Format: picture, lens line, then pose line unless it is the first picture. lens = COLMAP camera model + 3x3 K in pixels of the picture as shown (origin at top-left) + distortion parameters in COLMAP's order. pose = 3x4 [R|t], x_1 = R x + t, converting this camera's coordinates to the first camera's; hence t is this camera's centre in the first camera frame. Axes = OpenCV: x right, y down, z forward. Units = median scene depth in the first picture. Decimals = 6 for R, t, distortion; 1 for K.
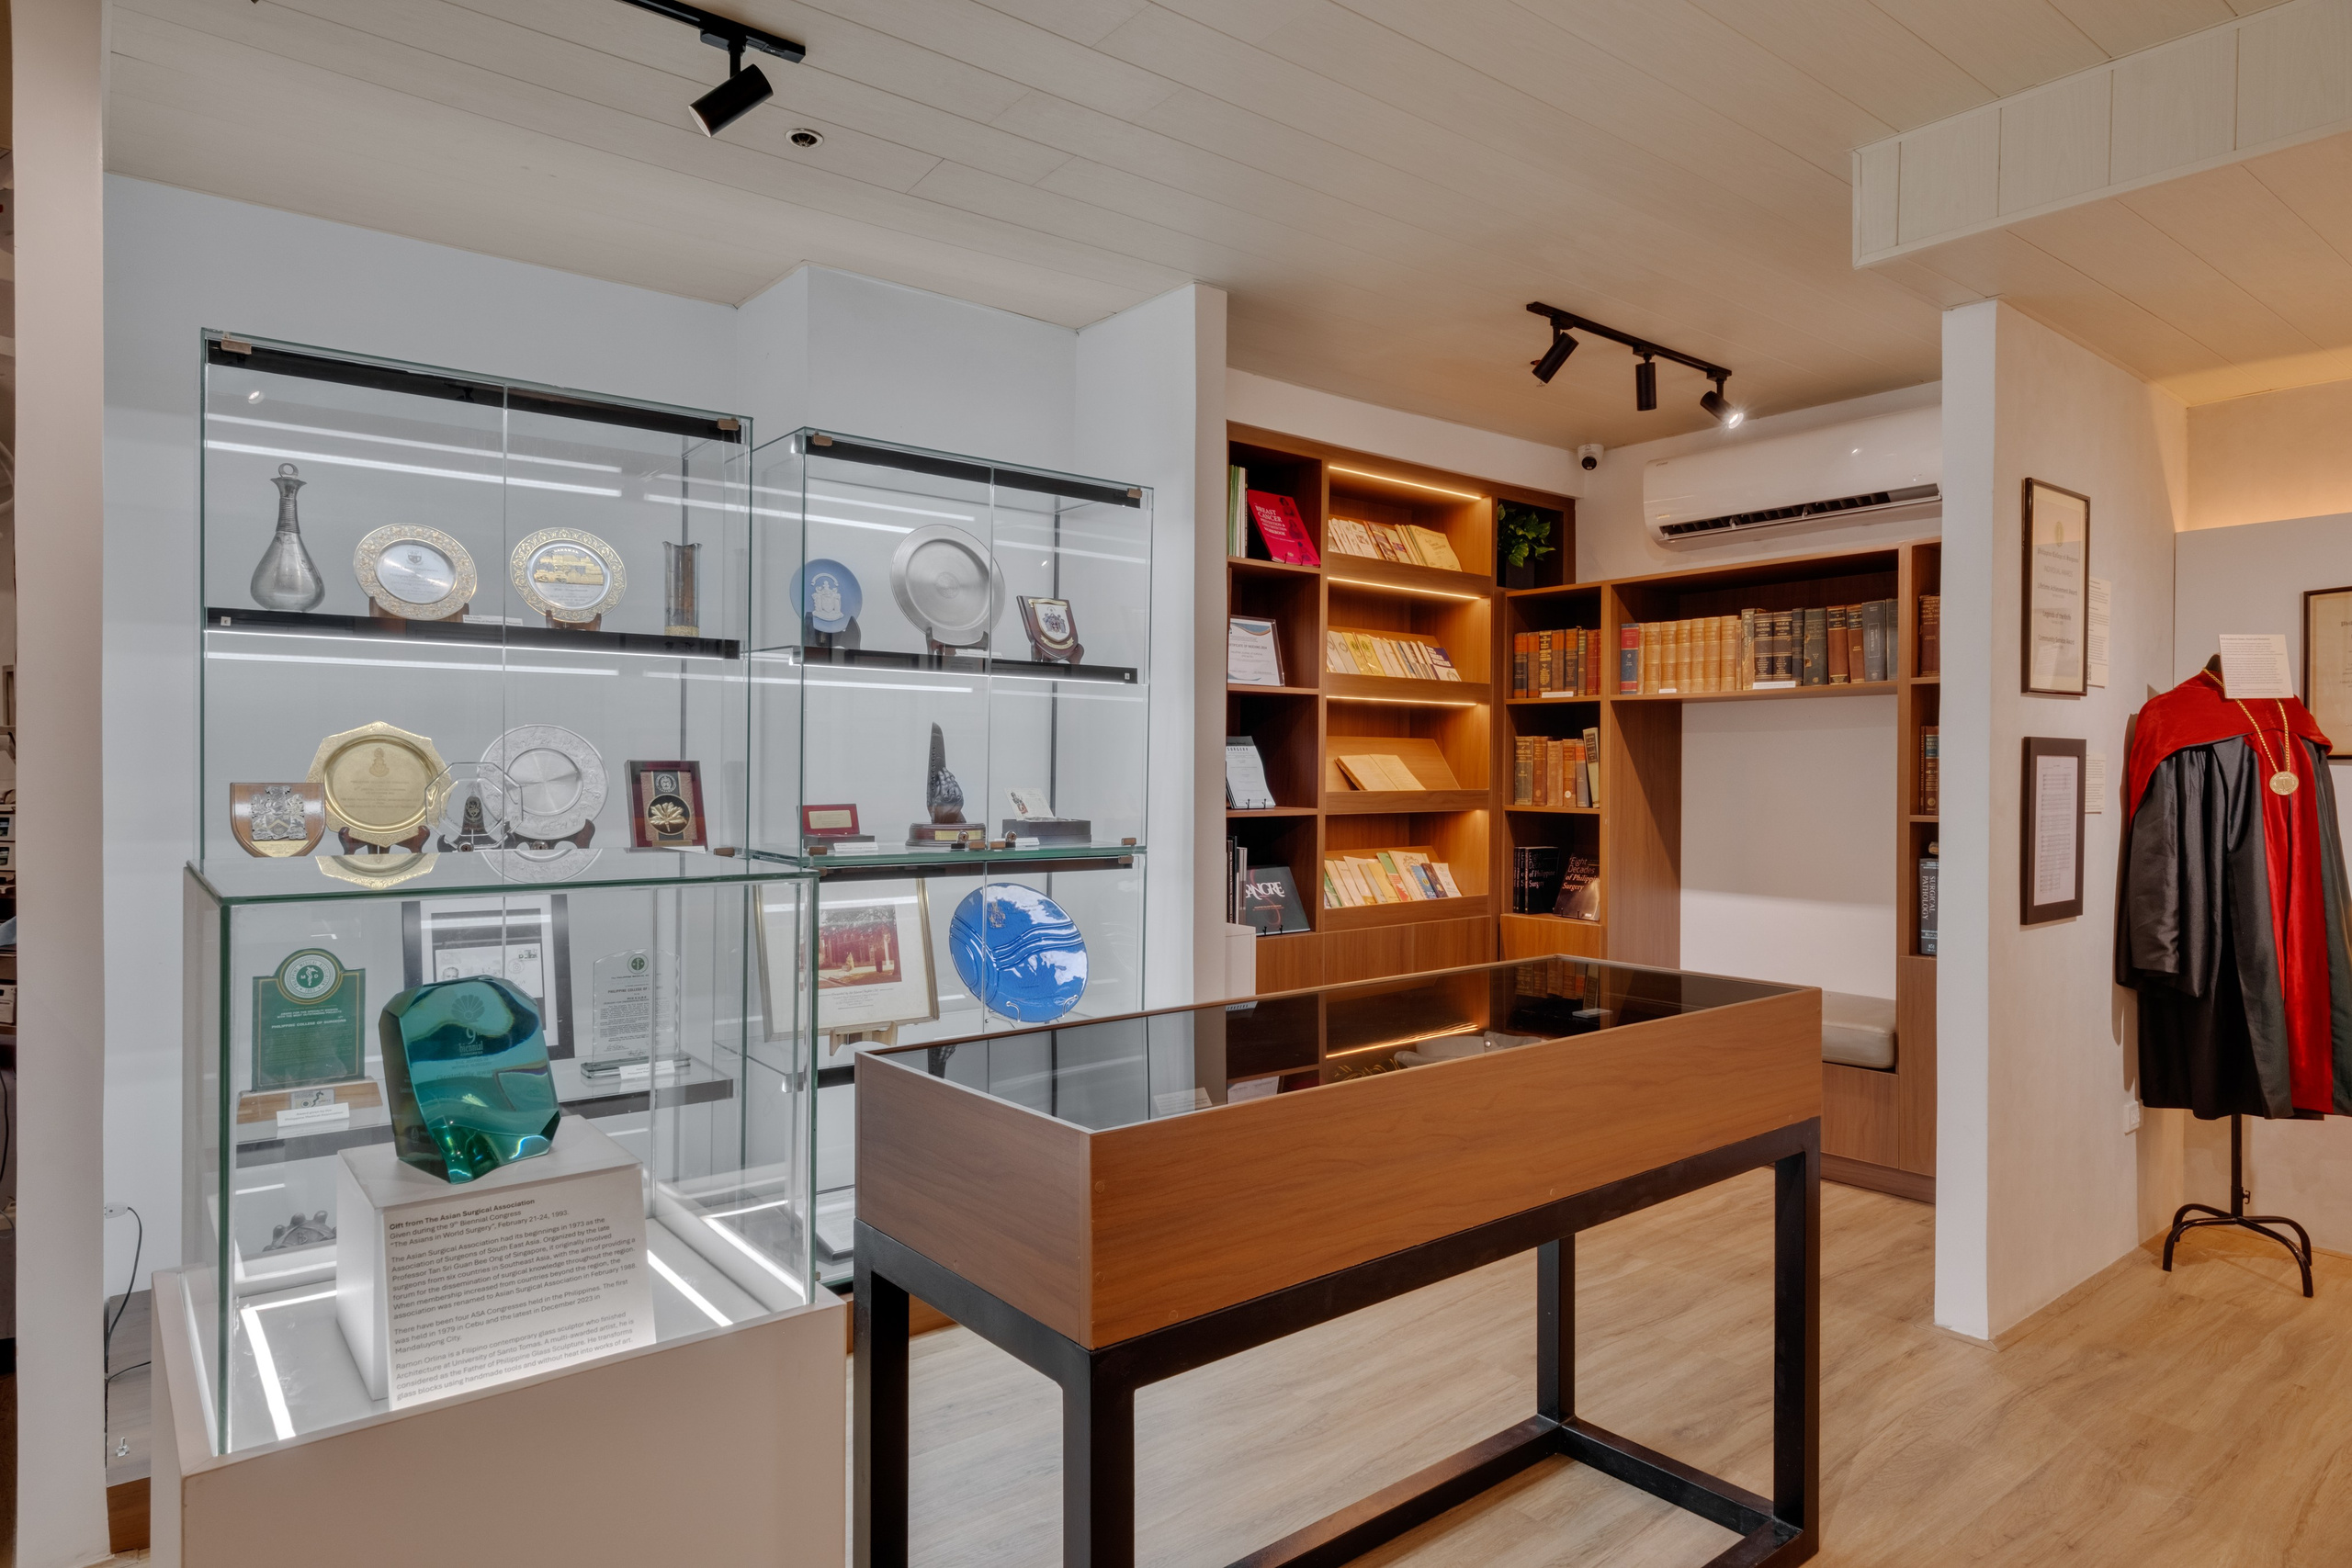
lens RADIAL K [[1373.8, 0, 1159.3], [0, 1373.8, 762.4], [0, 0, 1]] dist [0.018363, -0.012588]
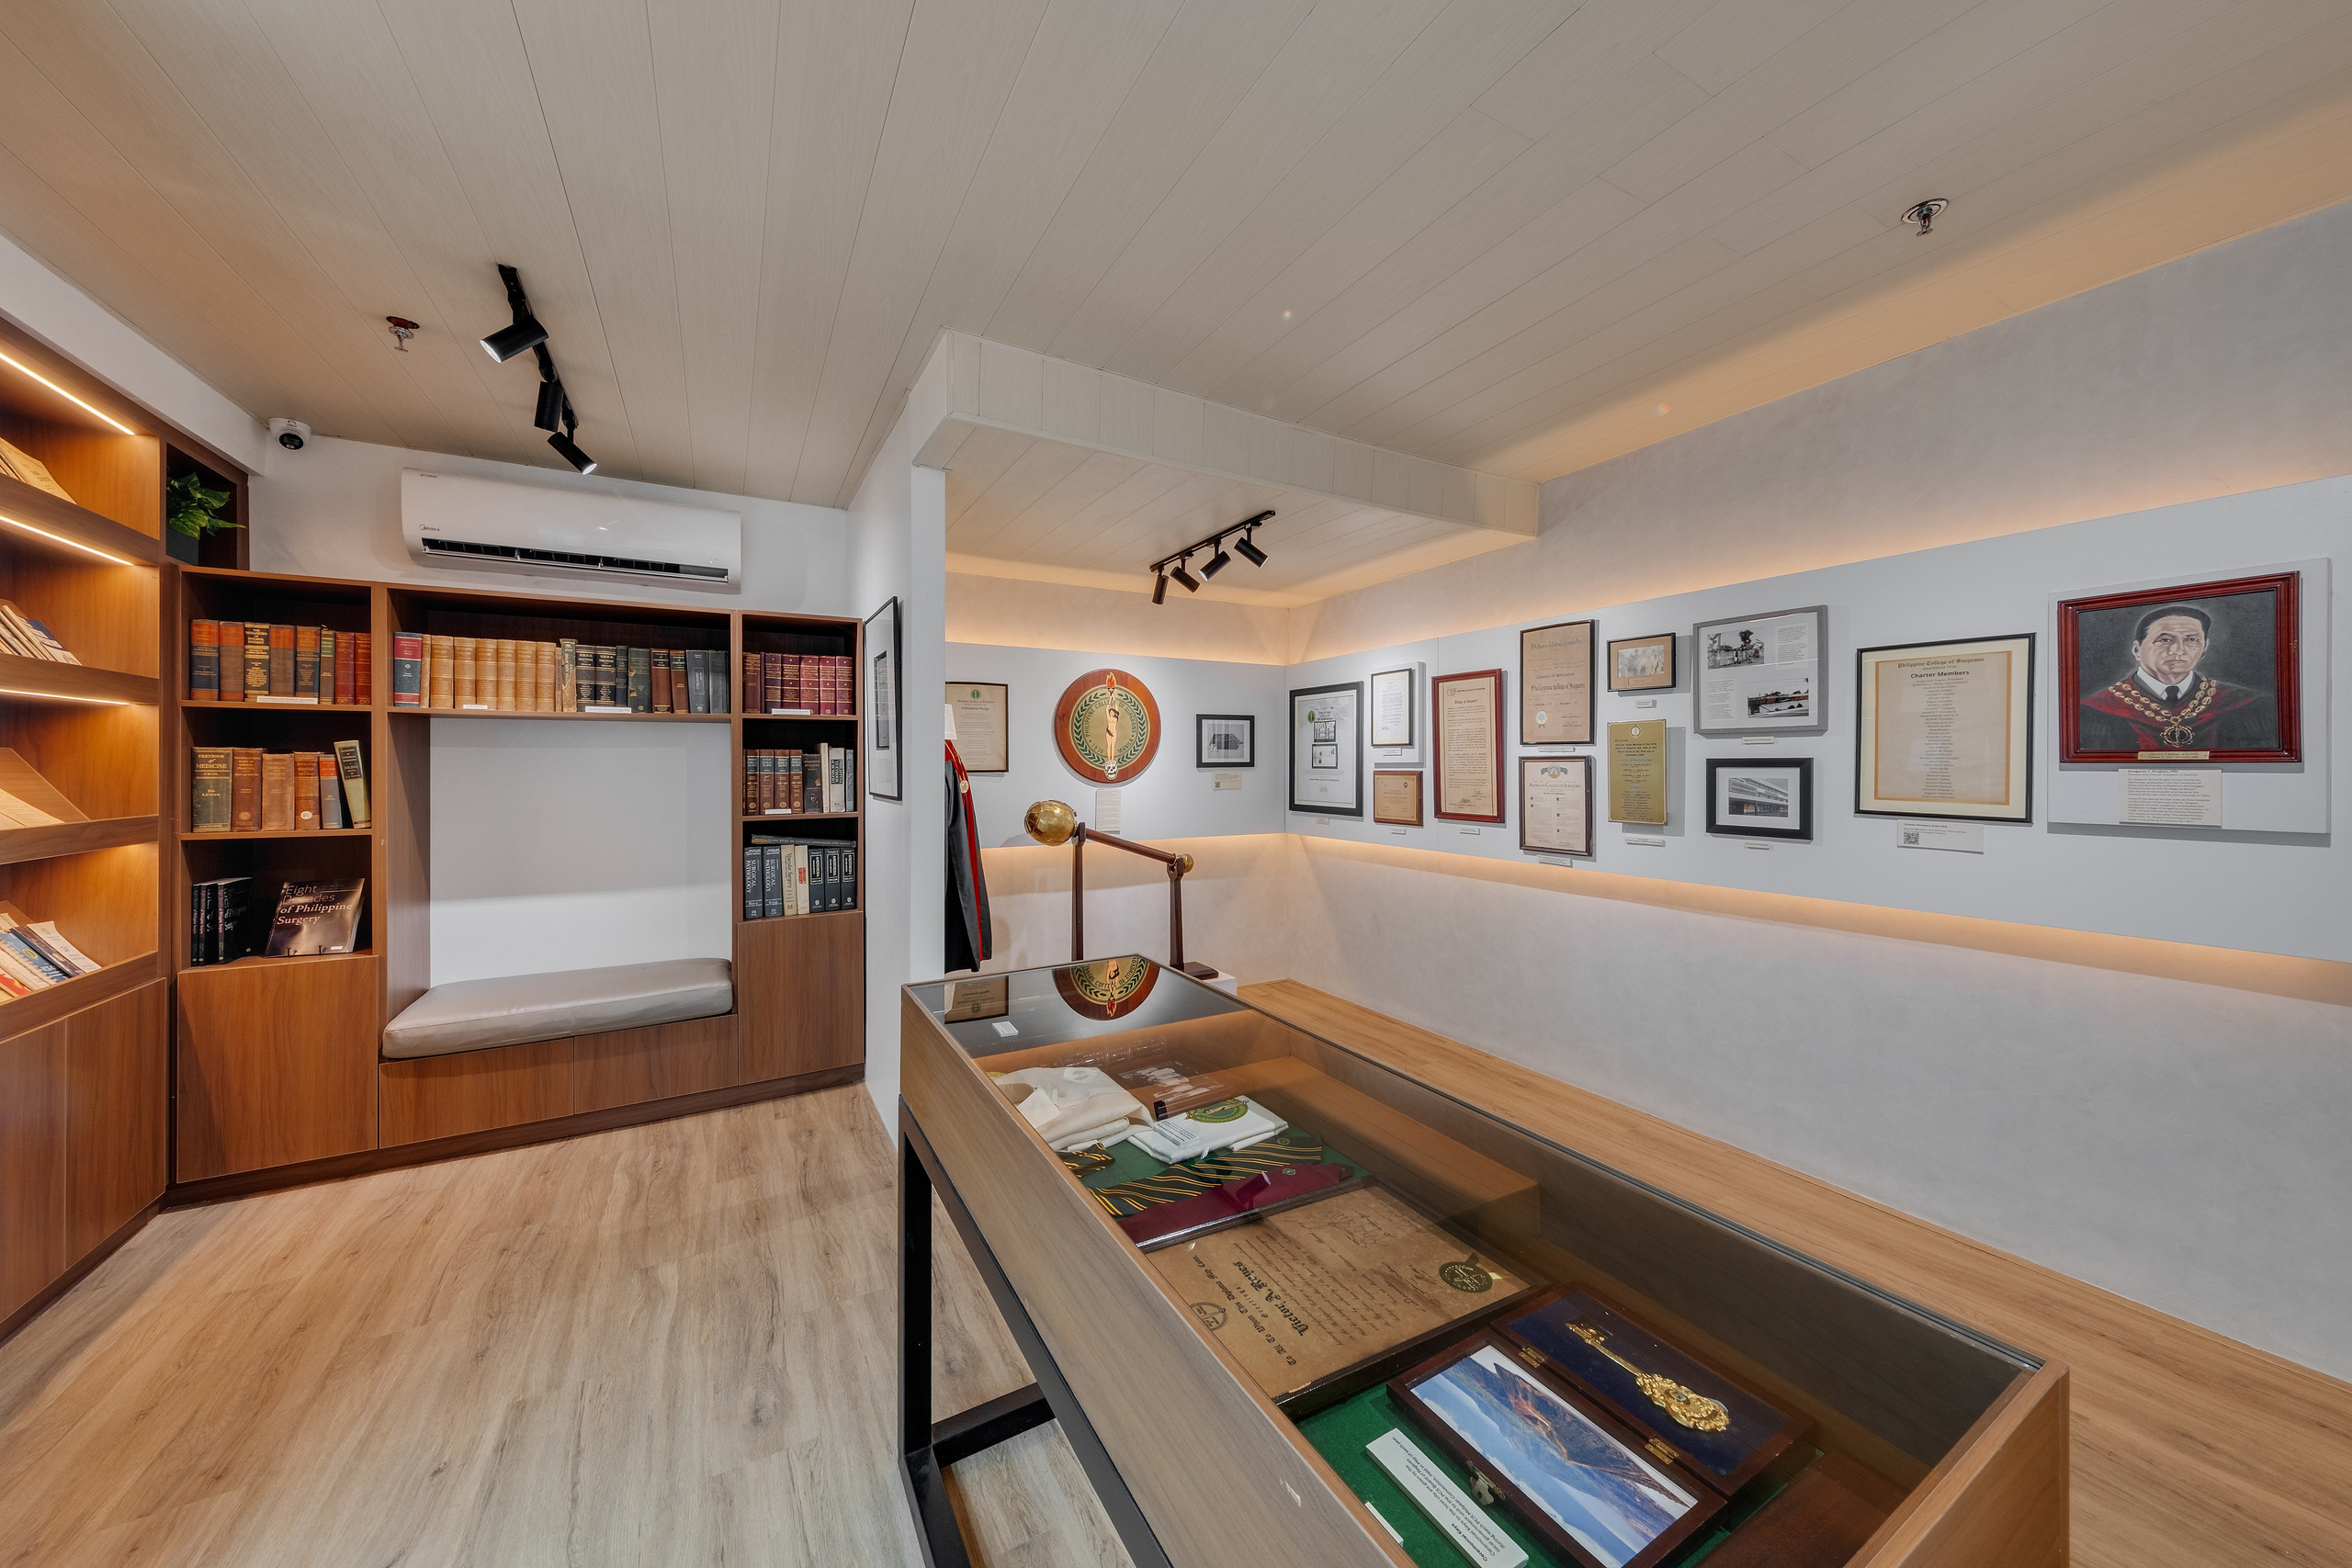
lens RADIAL K [[803.5, 0, 1205.1], [0, 803.5, 764.6], [0, 0, 1]] dist [-0.002550, -0.000917]
pose [[0.126008, -0.002849, 0.992025, -0.184215], [-0.003572, 0.999988, 0.003326, -0.018089], [-0.992023, -0.003963, 0.125997, 0.518496]]
